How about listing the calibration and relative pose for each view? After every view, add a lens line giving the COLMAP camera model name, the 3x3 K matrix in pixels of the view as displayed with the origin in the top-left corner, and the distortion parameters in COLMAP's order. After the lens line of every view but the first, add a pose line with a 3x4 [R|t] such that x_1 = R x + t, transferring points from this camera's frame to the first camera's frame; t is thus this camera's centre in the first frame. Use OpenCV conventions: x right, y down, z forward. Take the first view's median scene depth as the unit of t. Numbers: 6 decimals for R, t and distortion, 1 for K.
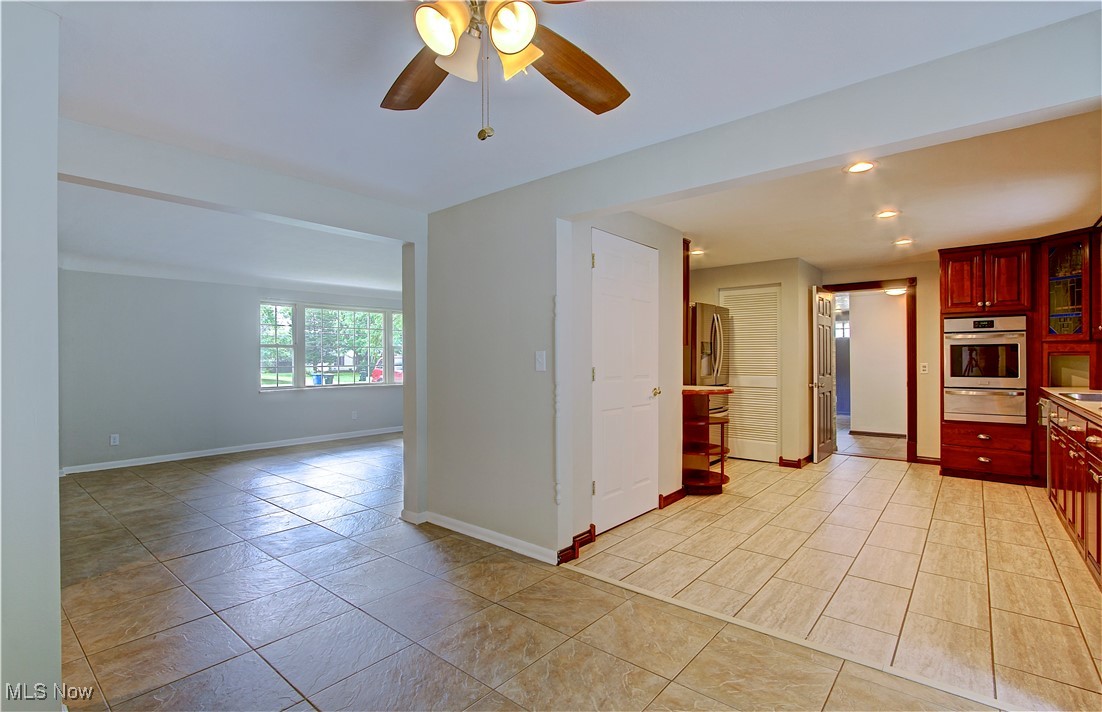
lens RADIAL K [[512.6, 0, 545.5], [0, 512.6, 357.0], [0, 0, 1]] dist [-0.005054, -0.001114]
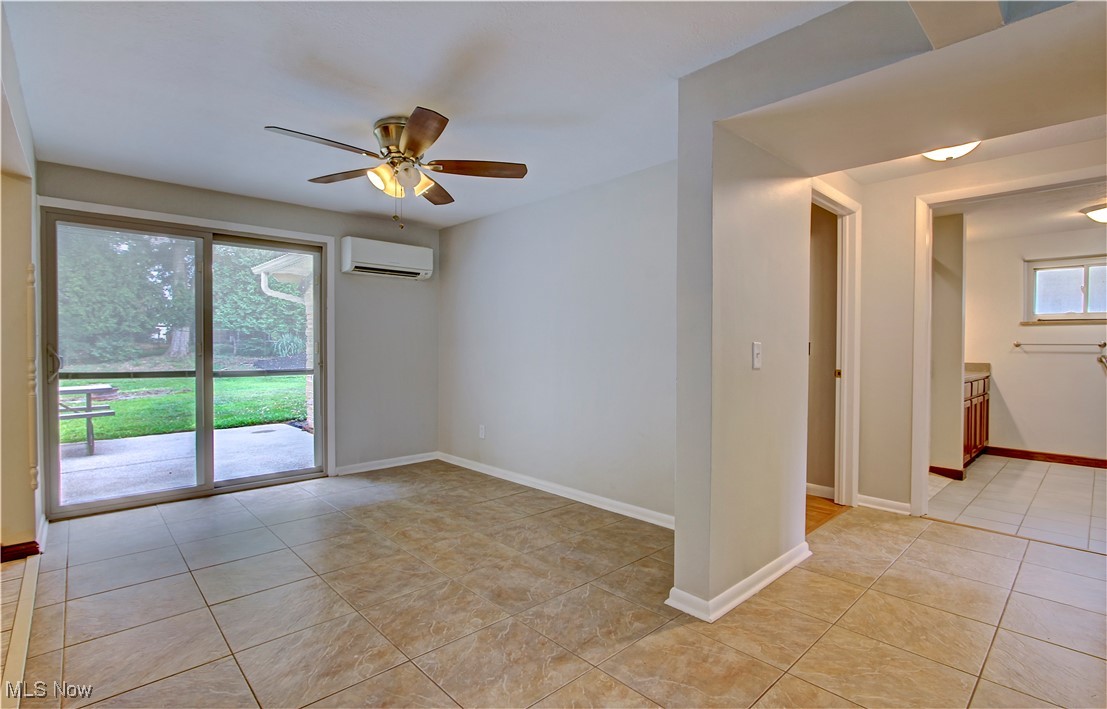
lens RADIAL K [[523.7, 0, 542.2], [0, 523.7, 355.4], [0, 0, 1]] dist [-0.016830, 0.000705]
pose [[-0.991023, -0.000856, 0.133690, -0.256055], [0.000945, 0.999910, 0.013408, 0.019187], [-0.133689, 0.013414, -0.990932, 0.796931]]
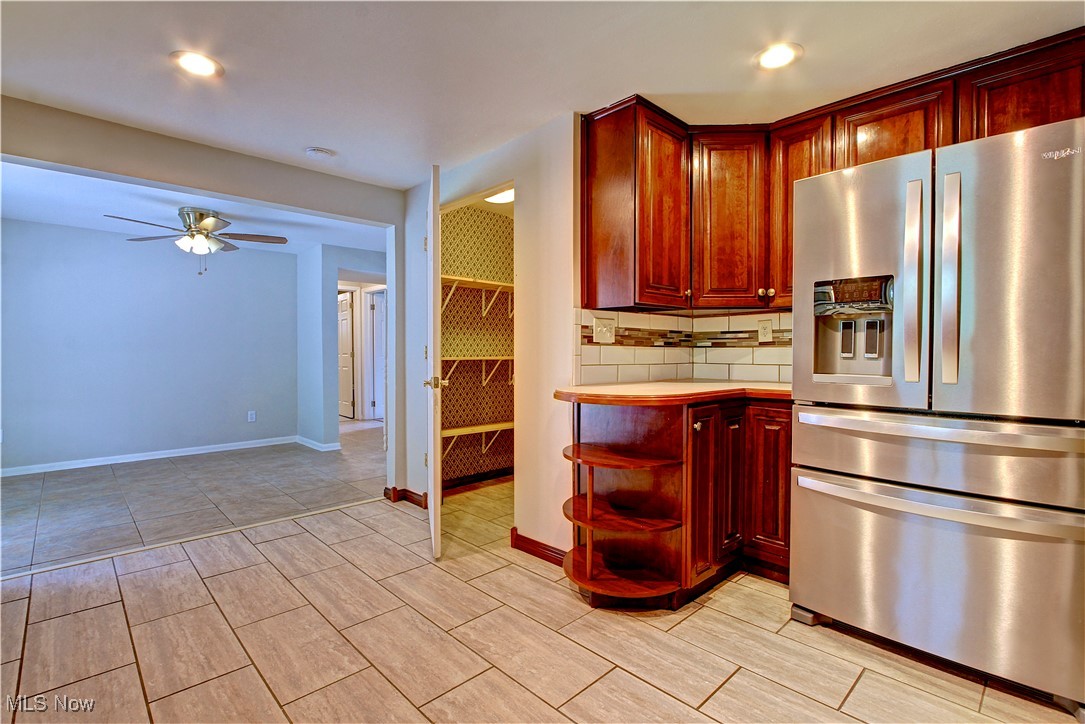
lens RADIAL K [[507.4, 0, 537.1], [0, 507.4, 362.8], [0, 0, 1]] dist [-0.012186, 0.000705]
pose [[-0.112397, 0.028865, -0.993244, 0.761702], [0.004222, 0.999583, 0.028571, 0.018235], [0.993654, -0.000982, -0.112472, 0.928913]]
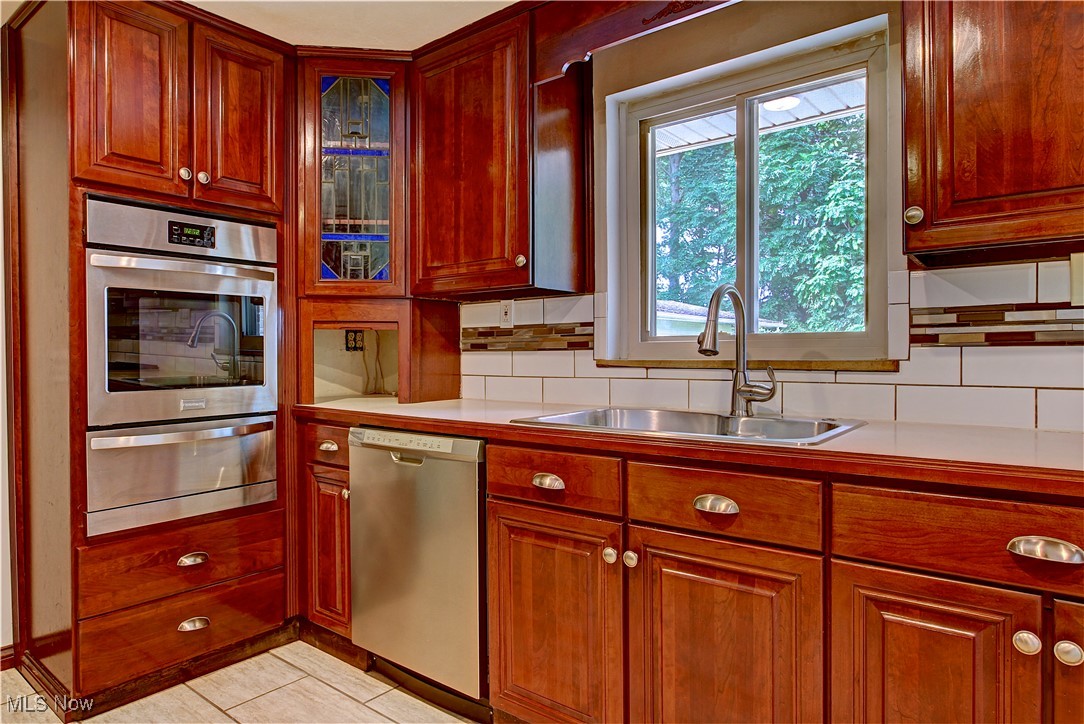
lens RADIAL K [[645.7, 0, 530.2], [0, 645.7, 360.6], [0, 0, 1]] dist [-0.013152, 0.003299]
pose [[-0.021226, -0.004375, 0.999765, 0.421328], [0.002643, 0.999987, 0.004432, 0.020060], [-0.999771, 0.002736, -0.021214, 0.787082]]
